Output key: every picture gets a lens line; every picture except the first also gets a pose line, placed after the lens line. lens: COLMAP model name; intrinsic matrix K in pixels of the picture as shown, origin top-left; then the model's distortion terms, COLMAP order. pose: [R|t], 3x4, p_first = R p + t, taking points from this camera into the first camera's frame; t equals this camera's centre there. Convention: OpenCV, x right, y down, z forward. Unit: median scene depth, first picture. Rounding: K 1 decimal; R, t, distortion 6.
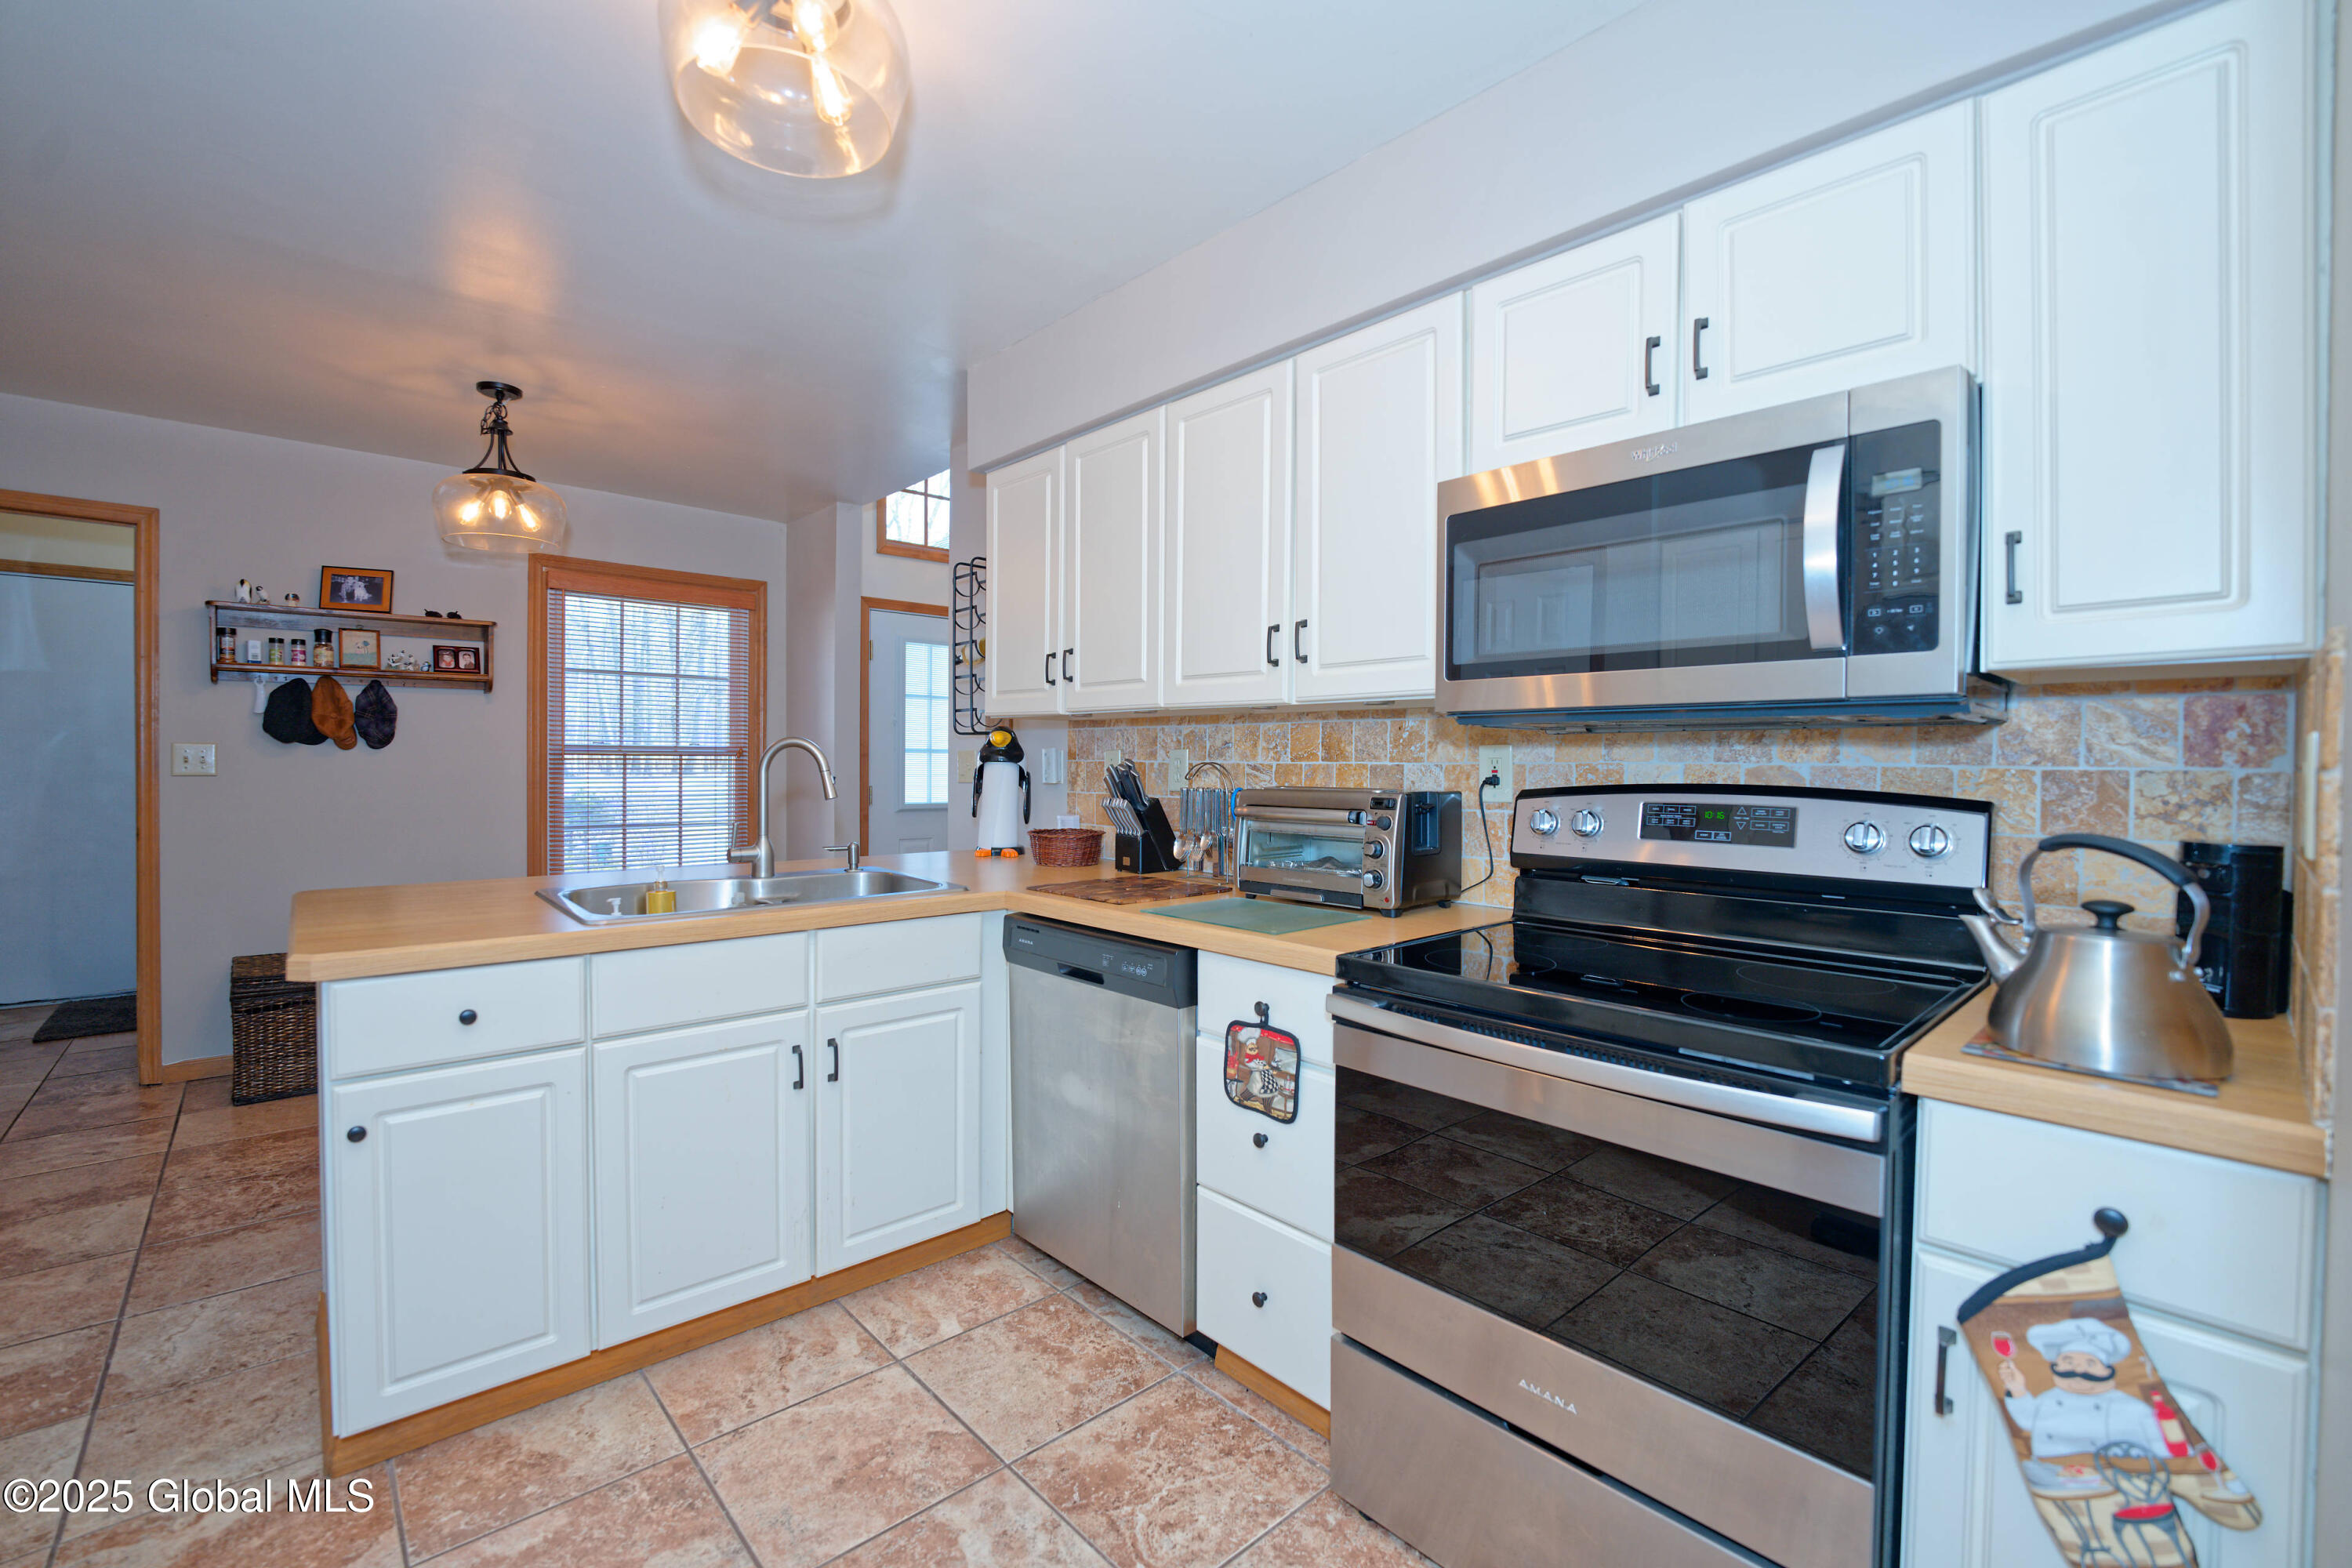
lens RADIAL K [[994.4, 0, 1172.1], [0, 994.4, 778.0], [0, 0, 1]] dist [-0.029593, 0.004507]
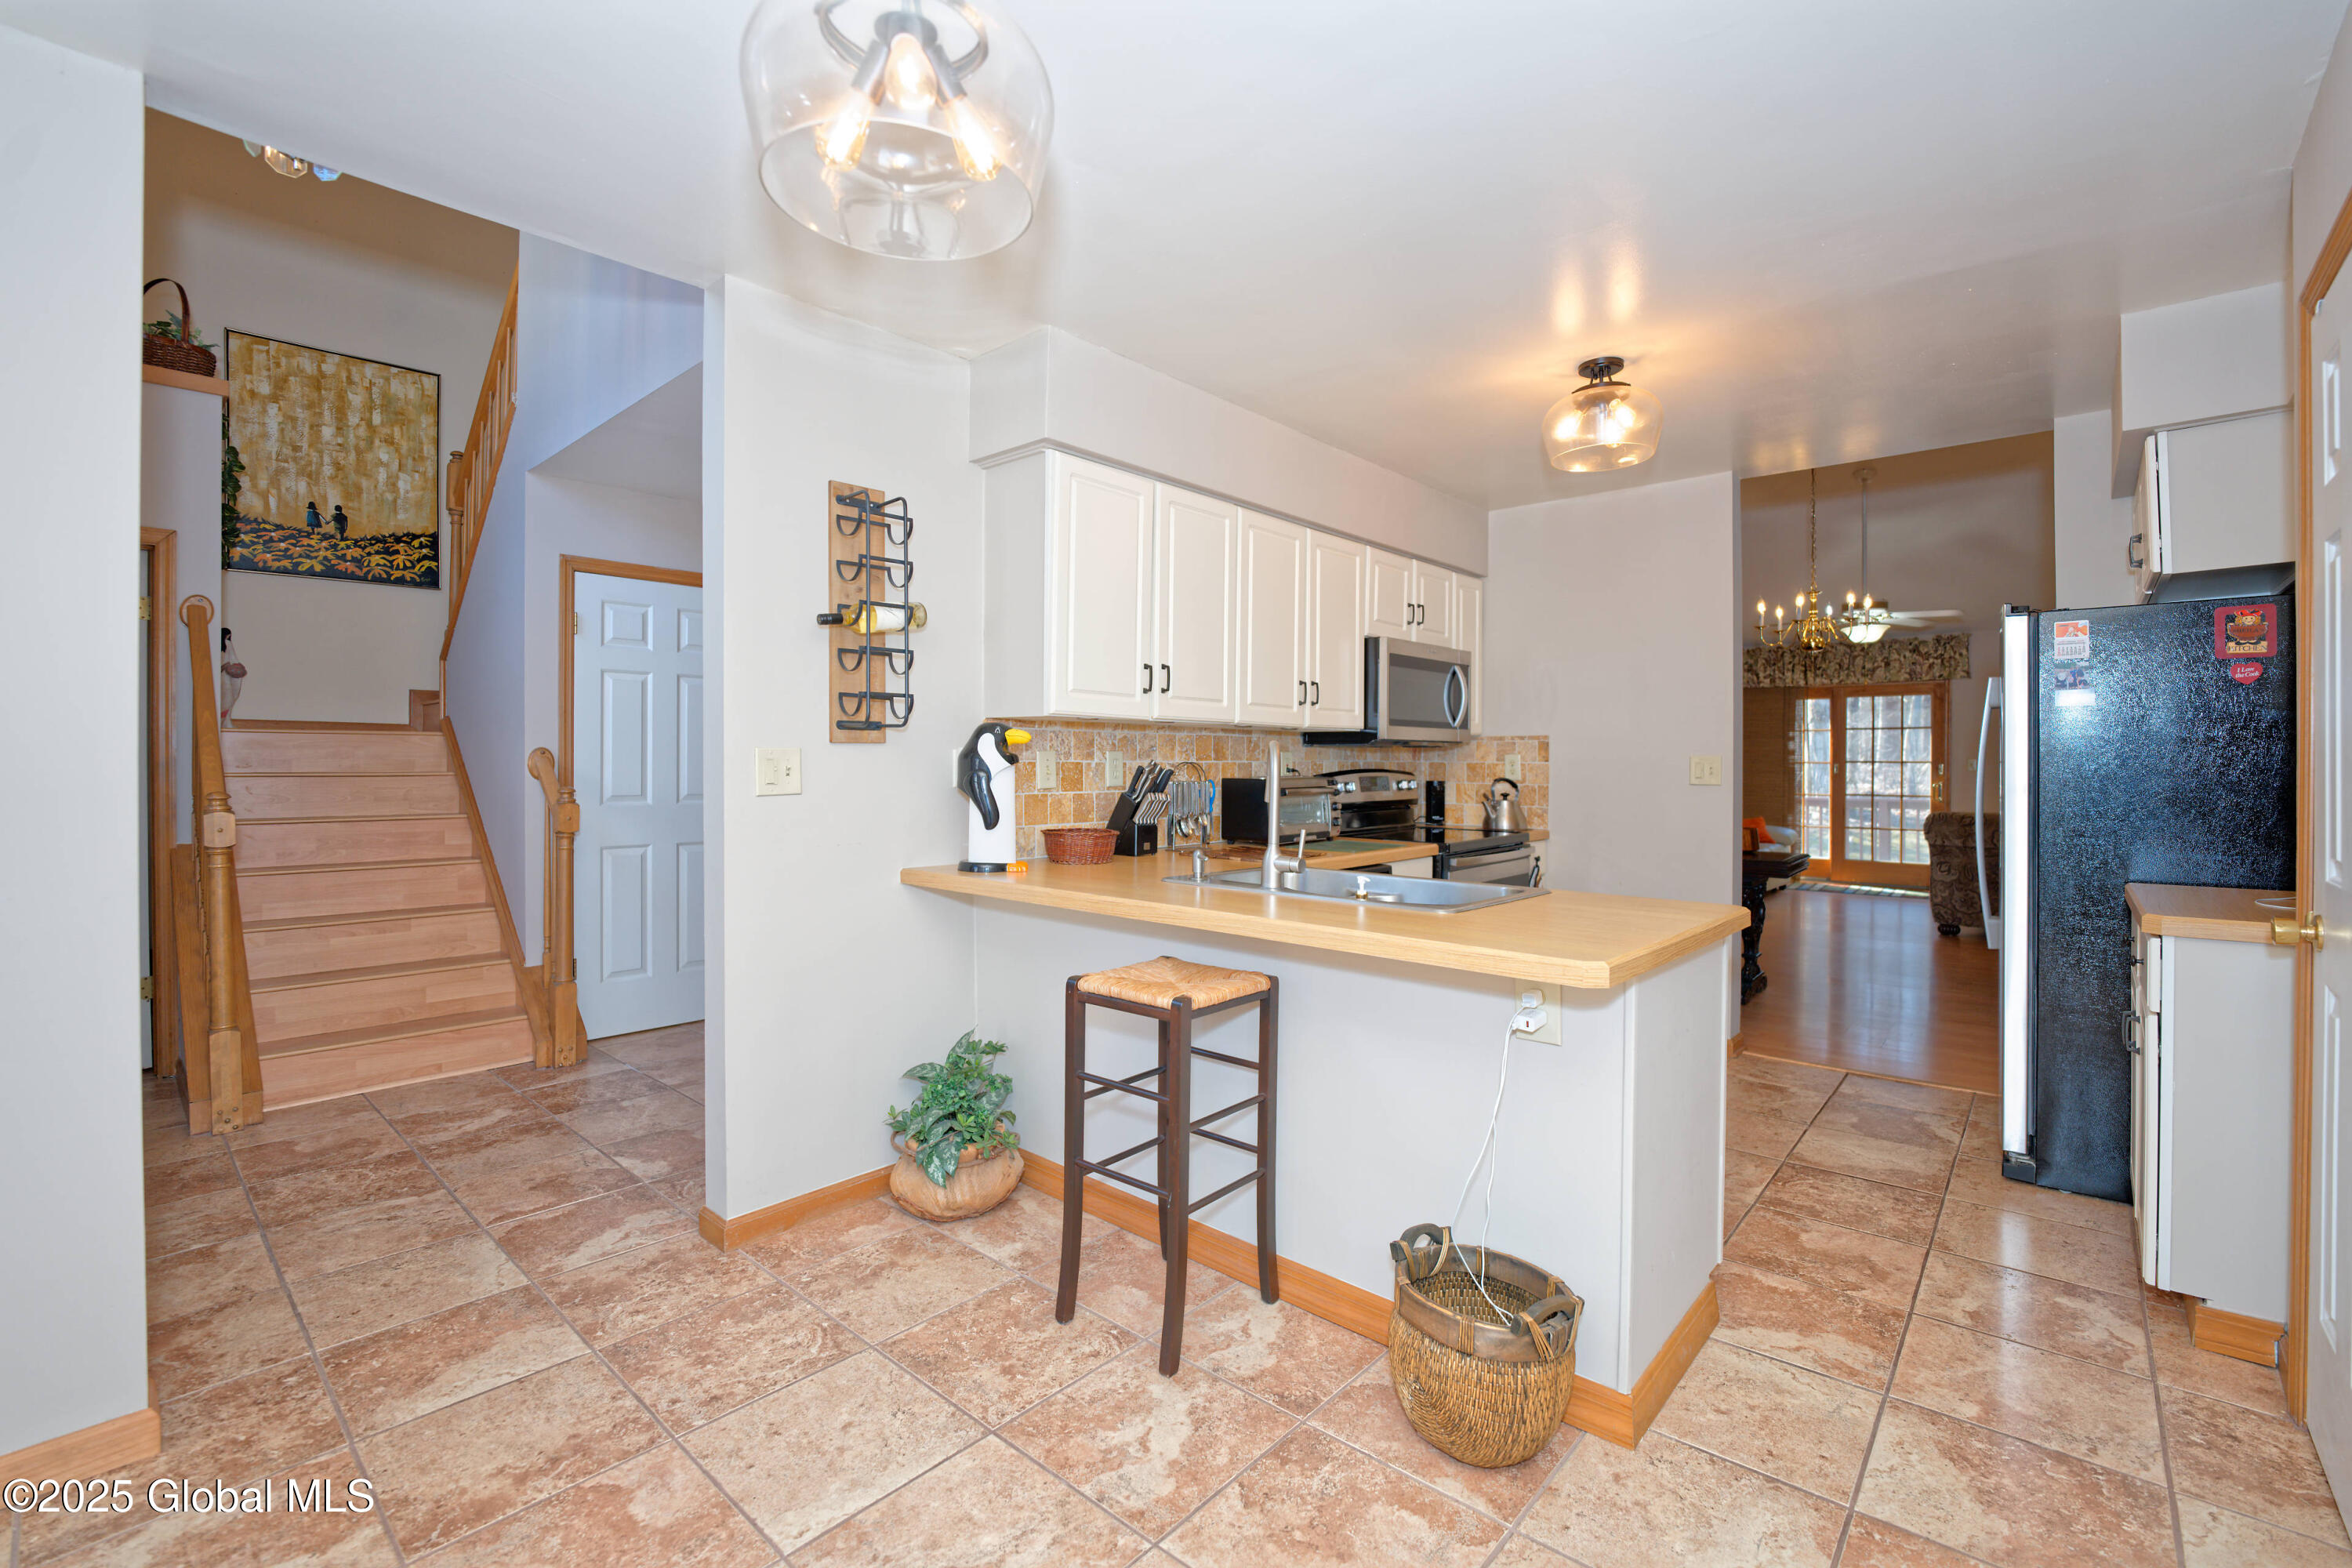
lens RADIAL K [[1012.2, 0, 1172.5], [0, 1012.2, 766.4], [0, 0, 1]] dist [-0.026905, 0.000935]
pose [[-0.099656, -0.015499, 0.994901, -1.002210], [0.012258, 0.999784, 0.016803, -0.024997], [-0.994946, 0.013870, -0.099444, 0.875775]]
